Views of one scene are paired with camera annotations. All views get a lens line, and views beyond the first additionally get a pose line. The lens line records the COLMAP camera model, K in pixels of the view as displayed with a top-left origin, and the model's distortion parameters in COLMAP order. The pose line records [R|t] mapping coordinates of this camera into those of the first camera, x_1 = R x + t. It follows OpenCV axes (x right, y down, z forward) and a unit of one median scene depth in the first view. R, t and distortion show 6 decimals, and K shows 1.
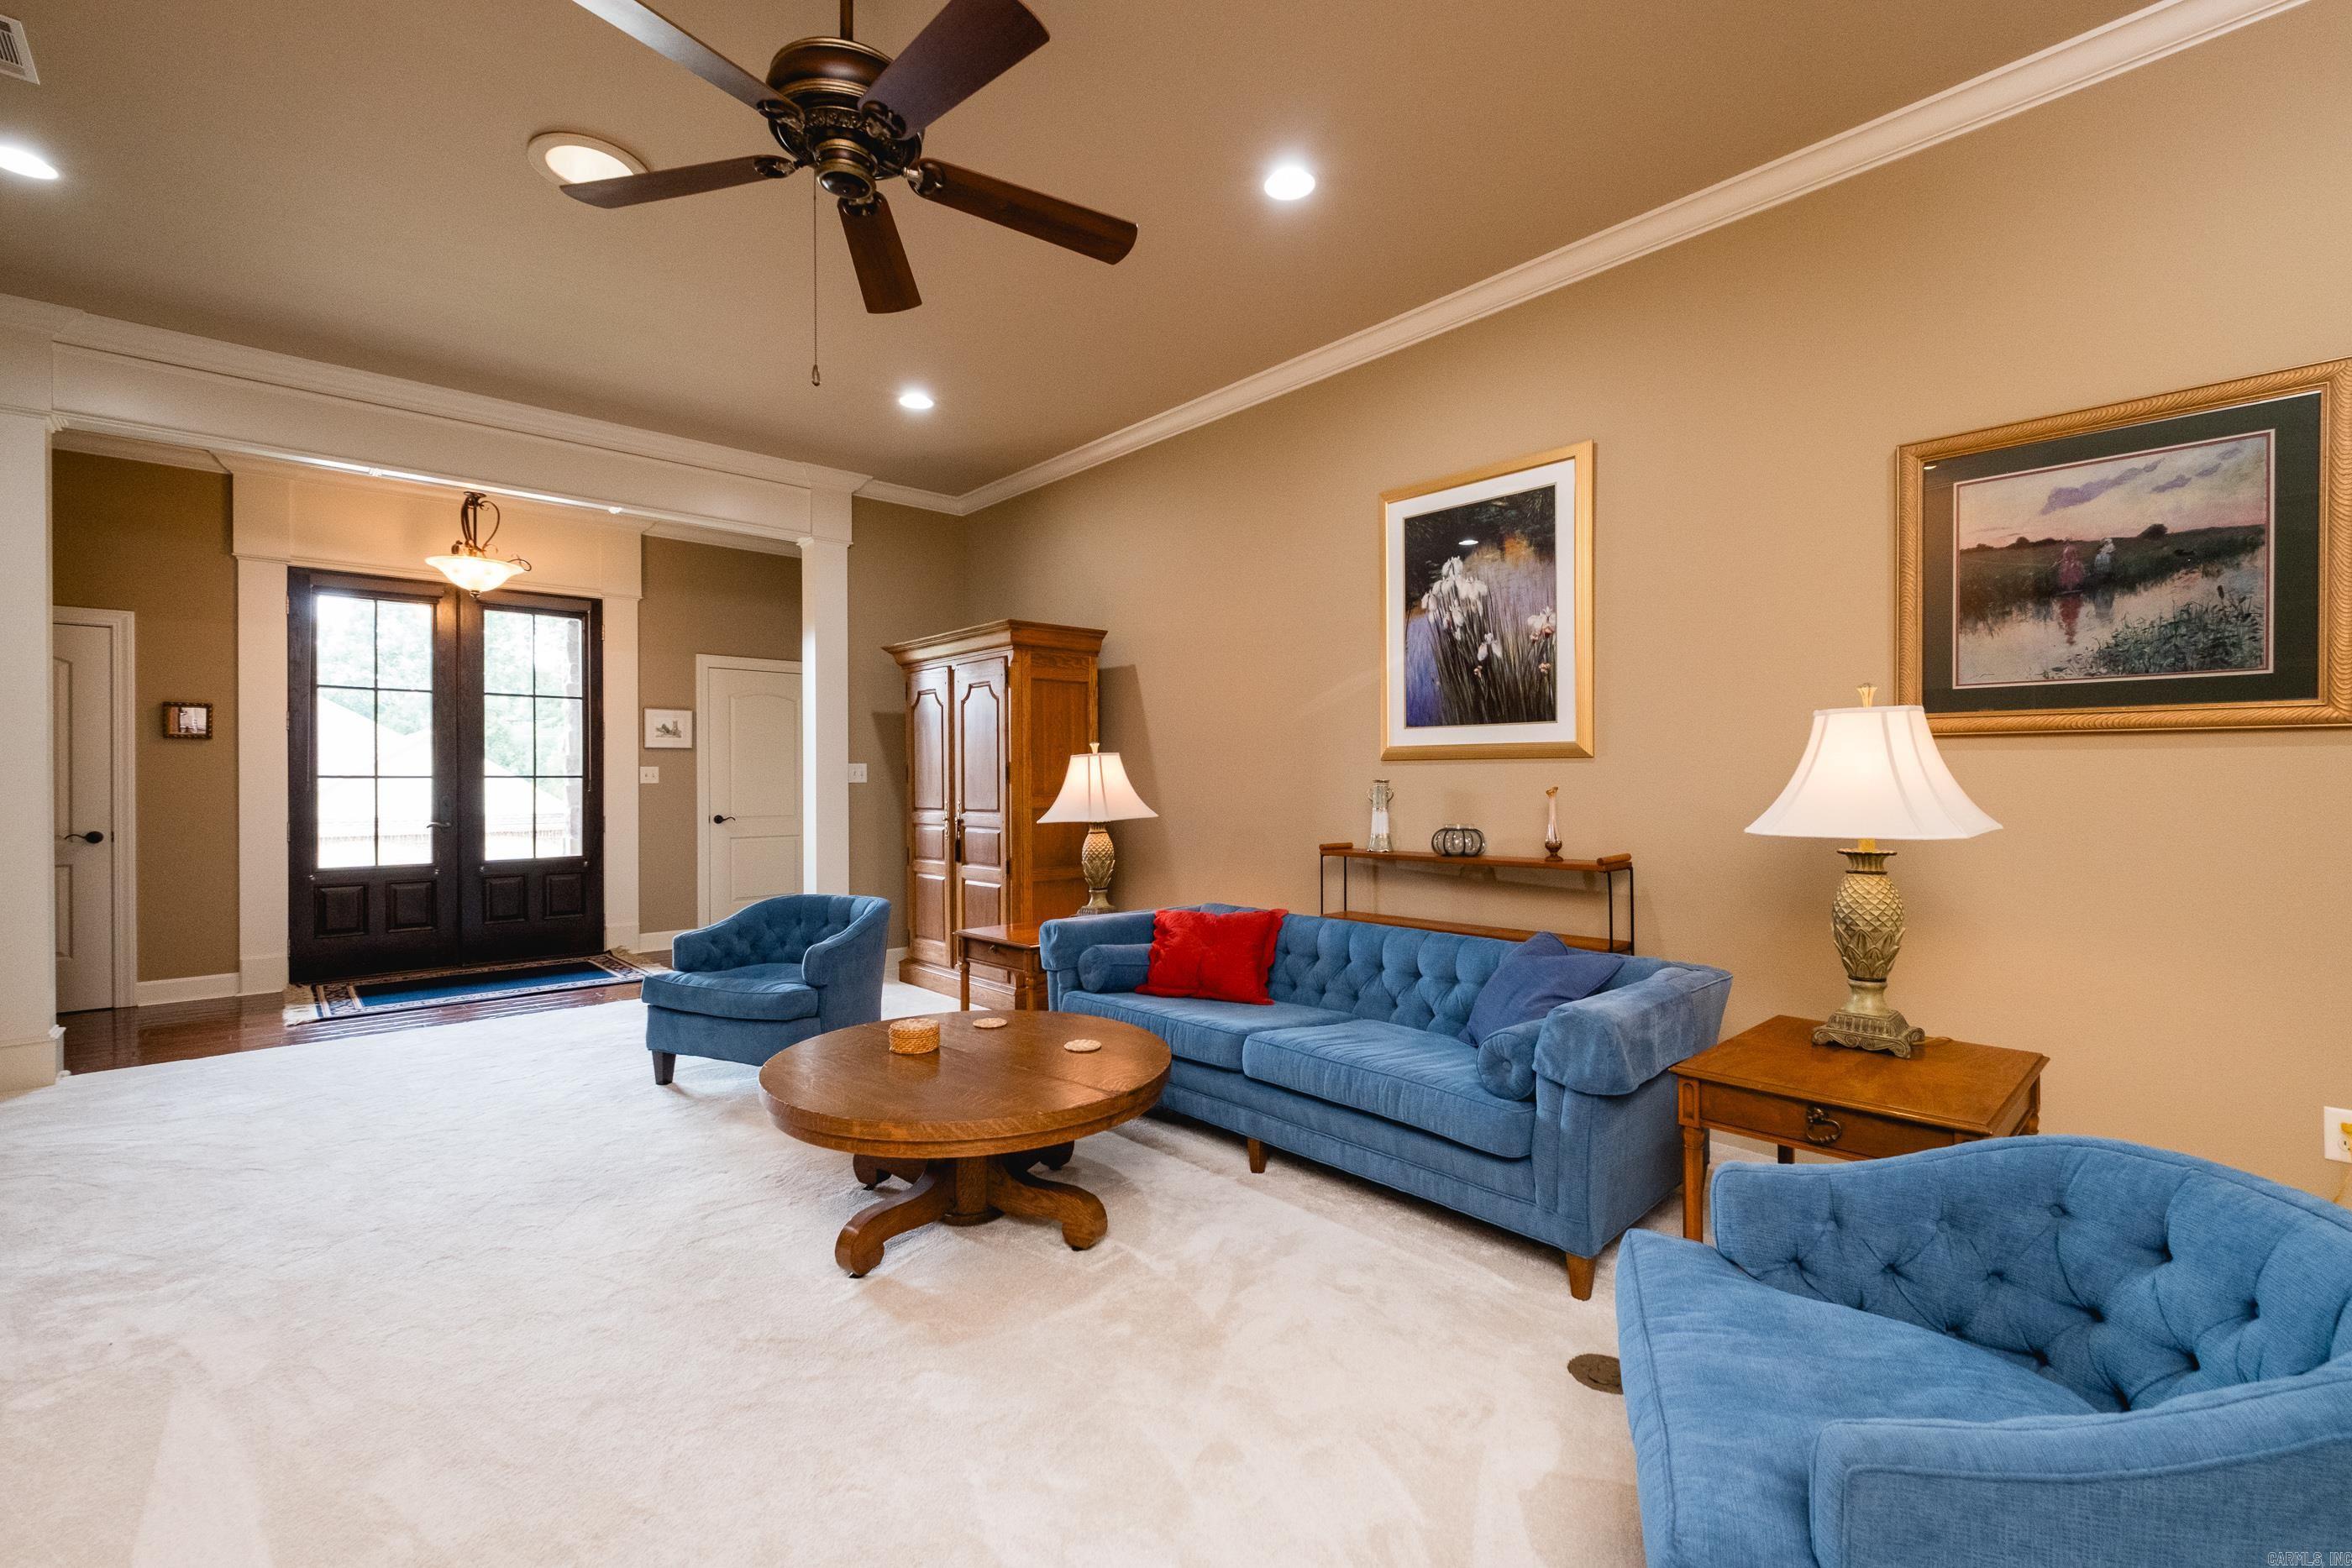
lens RADIAL K [[1026.4, 0, 1204.1], [0, 1026.4, 776.1], [0, 0, 1]] dist [0.007251, -0.006042]
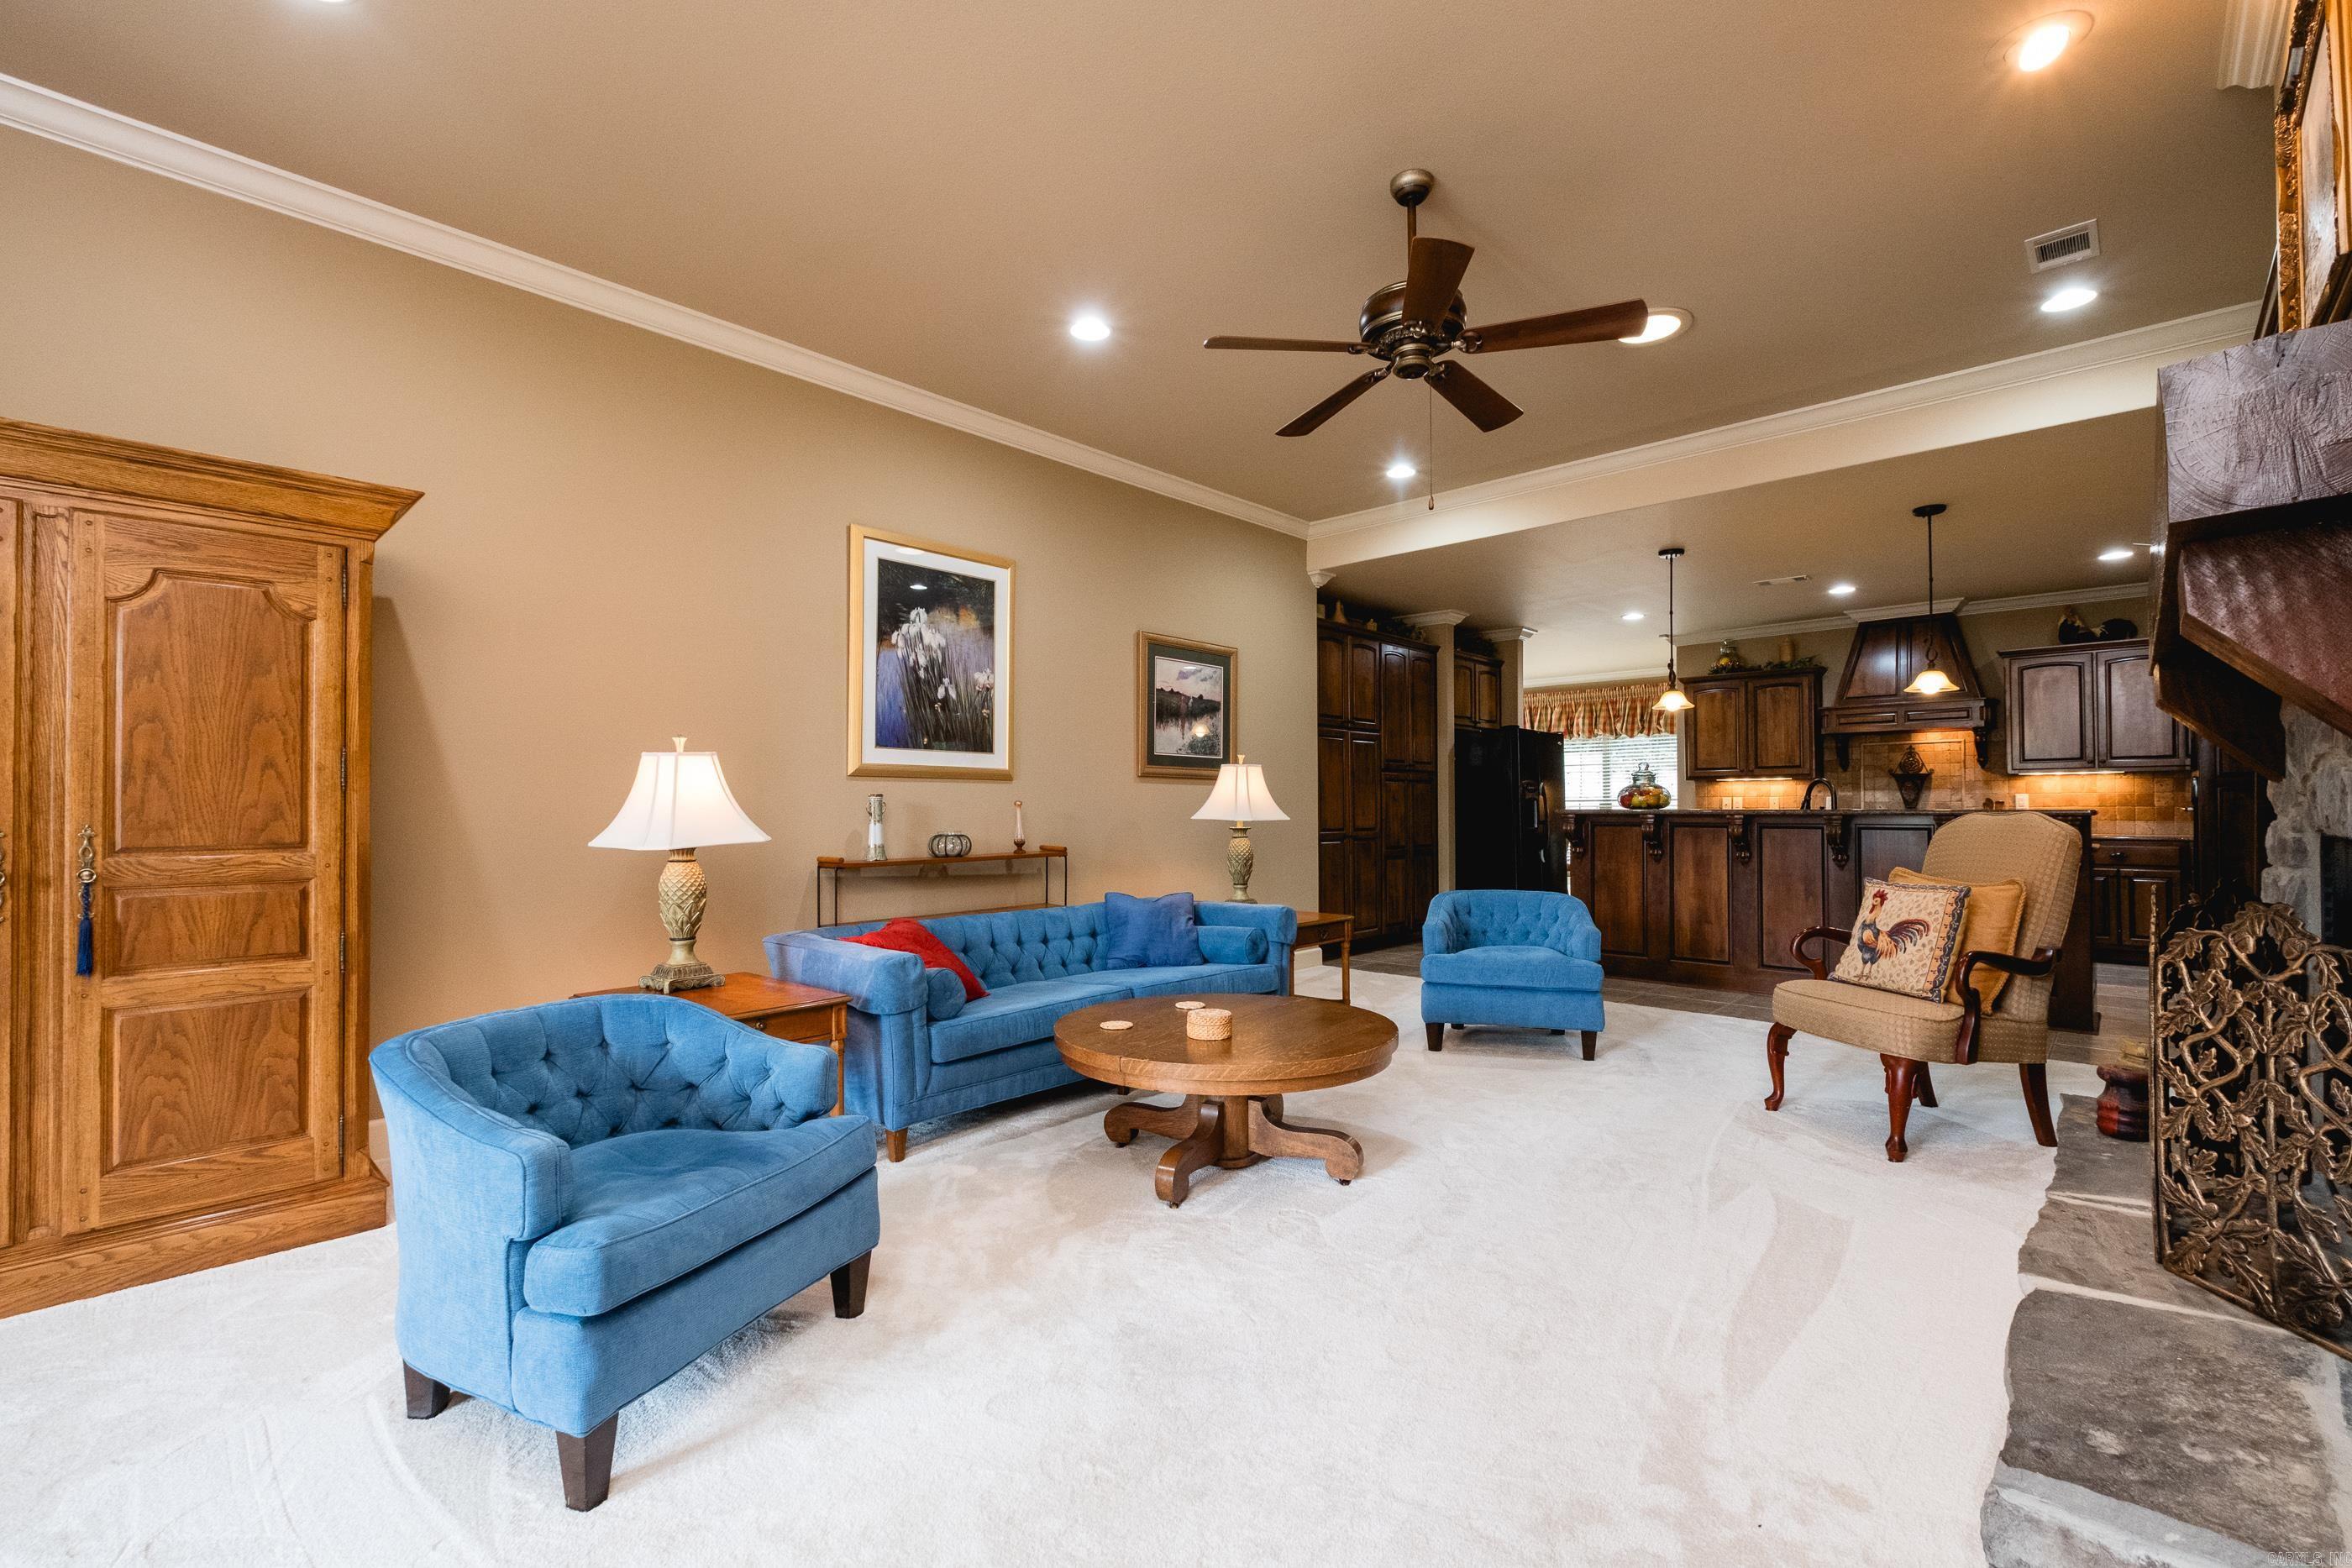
lens RADIAL K [[1026.4, 0, 1191.5], [0, 1026.4, 772.9], [0, 0, 1]] dist [0.007251, -0.006042]
pose [[-0.092129, 0.036345, 0.995084, -0.923992], [-0.000055, 0.999333, -0.036505, 0.020127], [-0.995747, -0.003418, -0.092066, 0.766630]]
